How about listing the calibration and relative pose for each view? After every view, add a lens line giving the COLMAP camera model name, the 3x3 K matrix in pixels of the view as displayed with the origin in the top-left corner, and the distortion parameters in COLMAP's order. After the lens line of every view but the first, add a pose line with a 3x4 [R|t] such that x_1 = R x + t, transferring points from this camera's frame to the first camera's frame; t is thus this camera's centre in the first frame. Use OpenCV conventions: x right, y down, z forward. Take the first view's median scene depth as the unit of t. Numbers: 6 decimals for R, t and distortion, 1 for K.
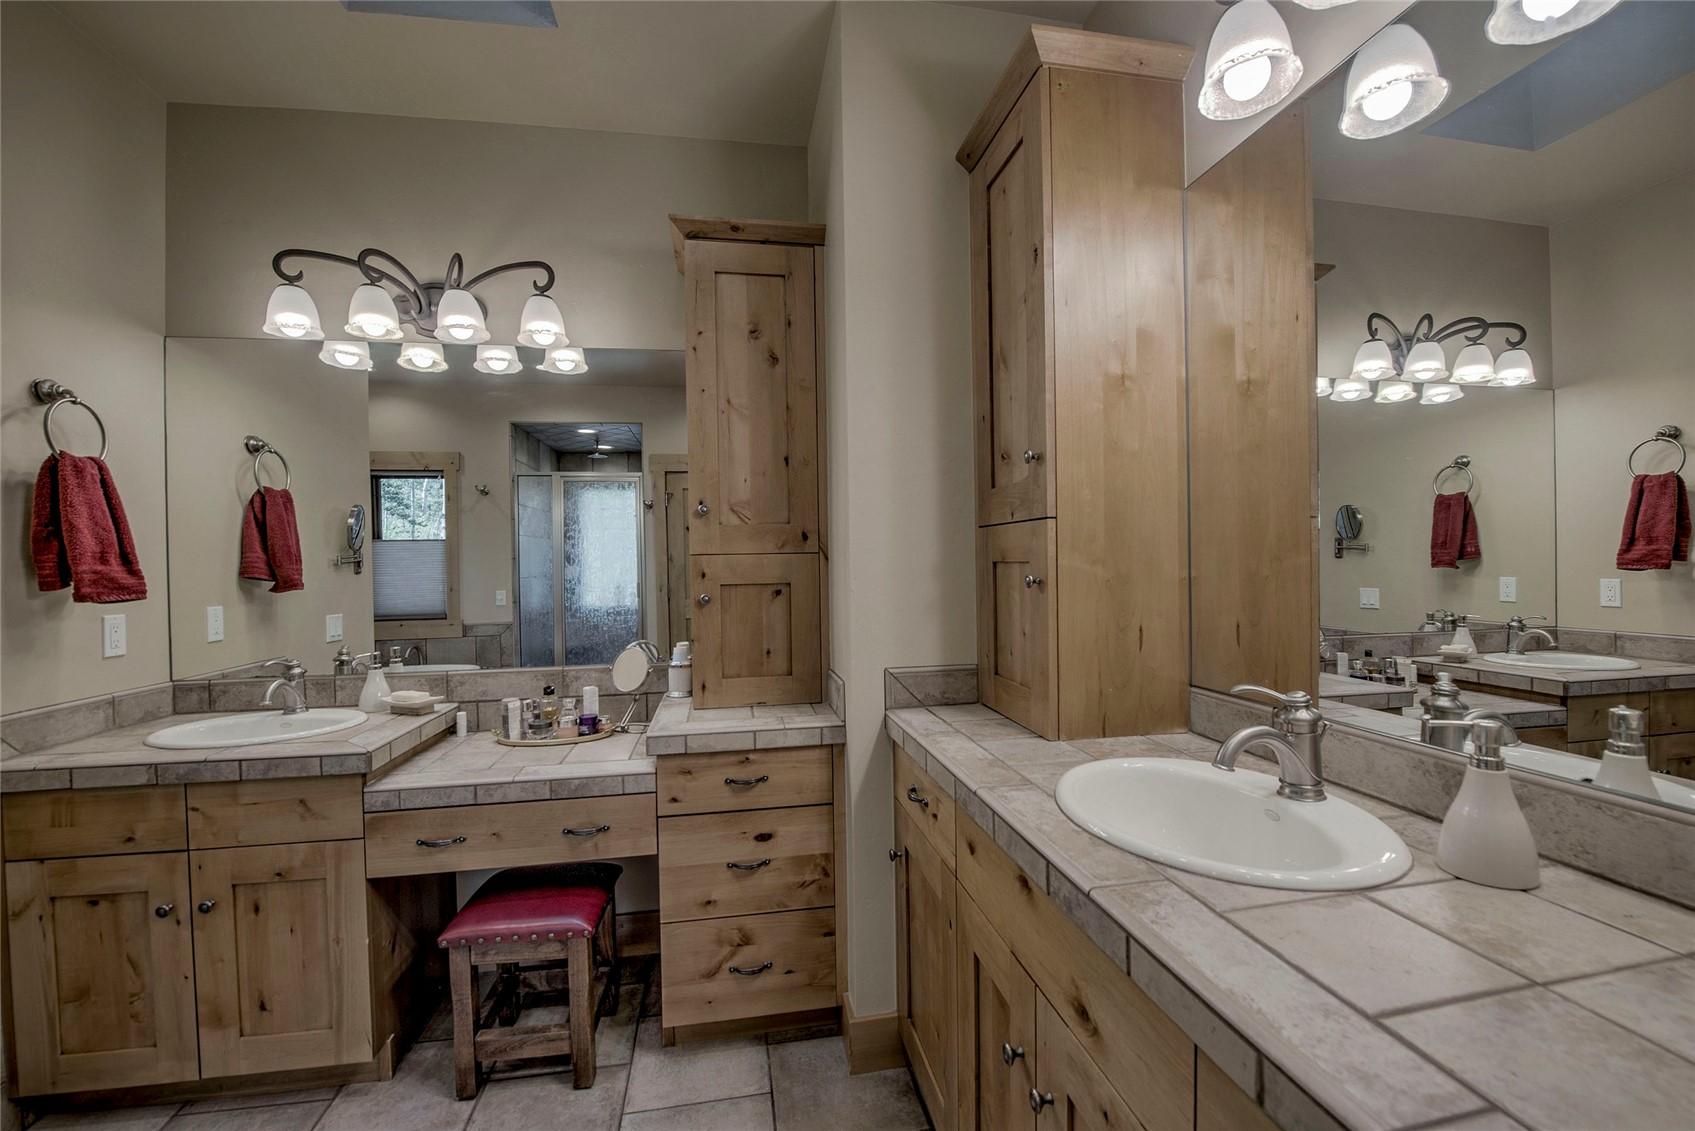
lens RADIAL K [[687.3, 0, 845.6], [0, 687.3, 569.9], [0, 0, 1]] dist [-0.015808, -0.002697]
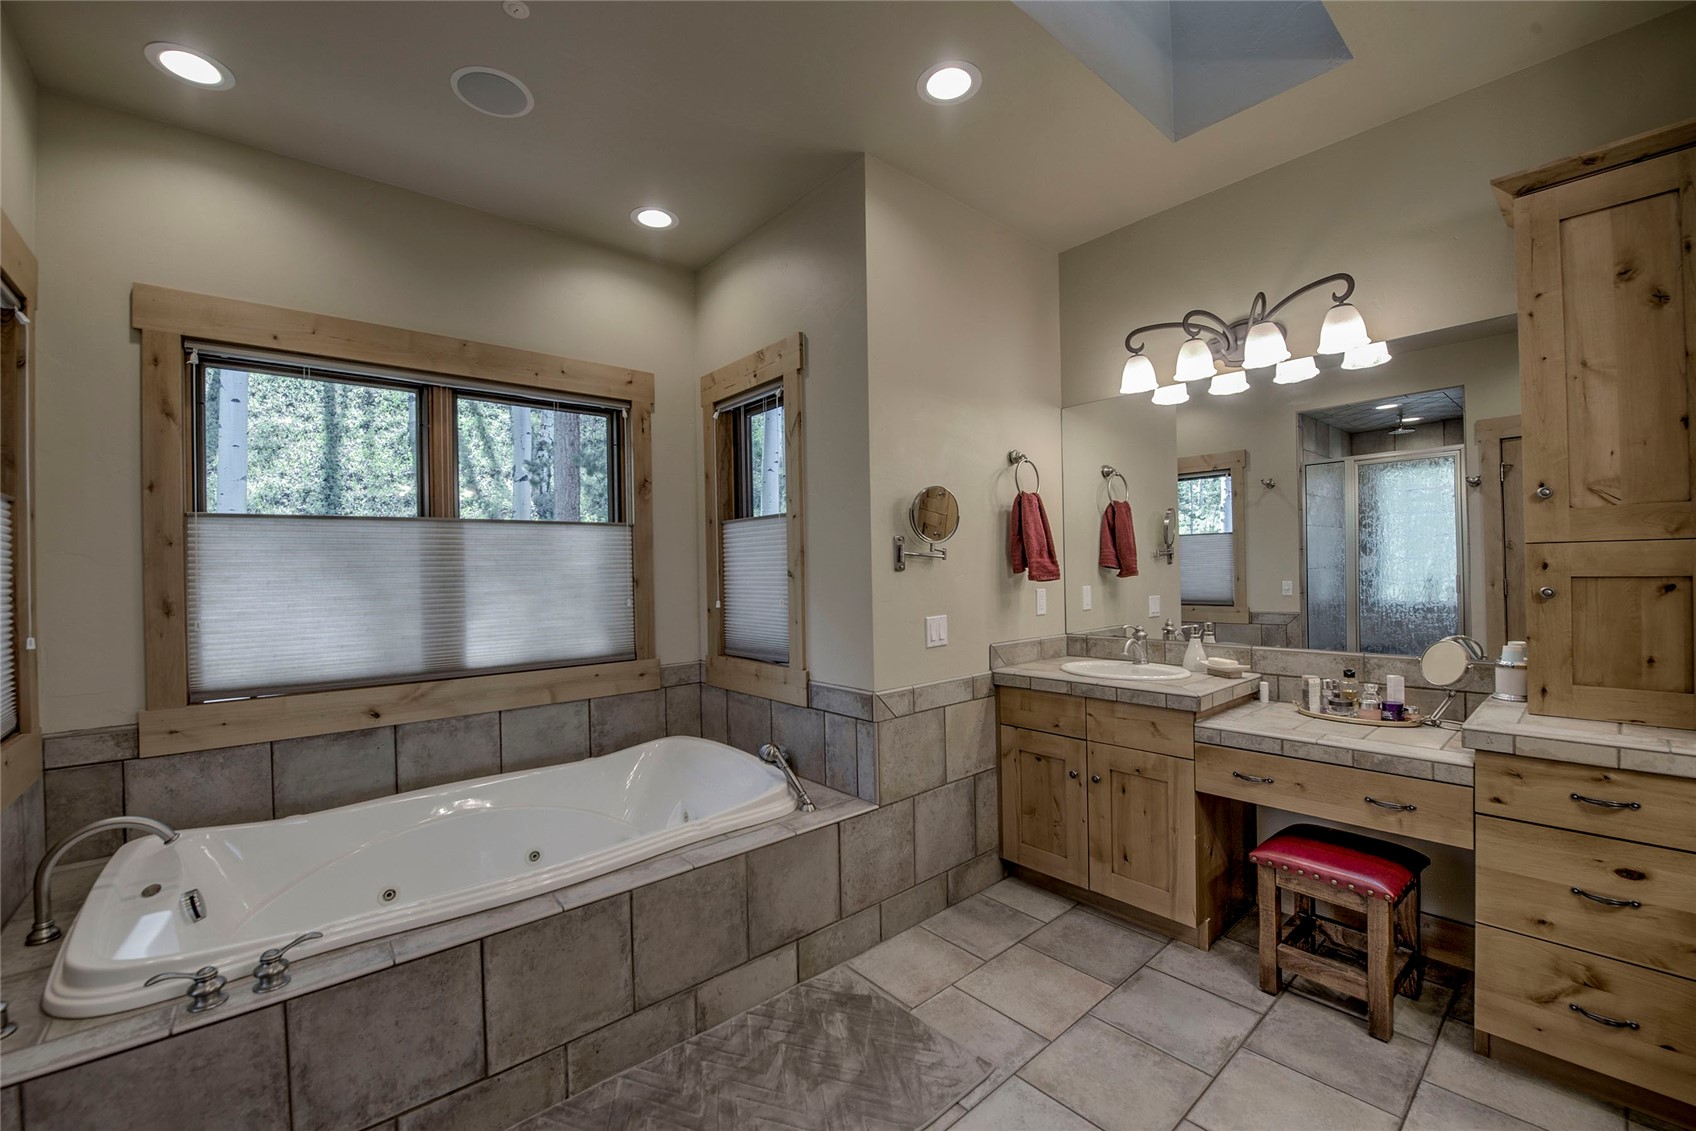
lens RADIAL K [[687.7, 0, 845.4], [0, 687.7, 566.6], [0, 0, 1]] dist [-0.015808, -0.002697]
pose [[0.514065, 0.005322, -0.857735, 0.083098], [0.001974, 0.999971, 0.007387, 0.000488], [0.857749, -0.005490, 0.514039, -0.250487]]
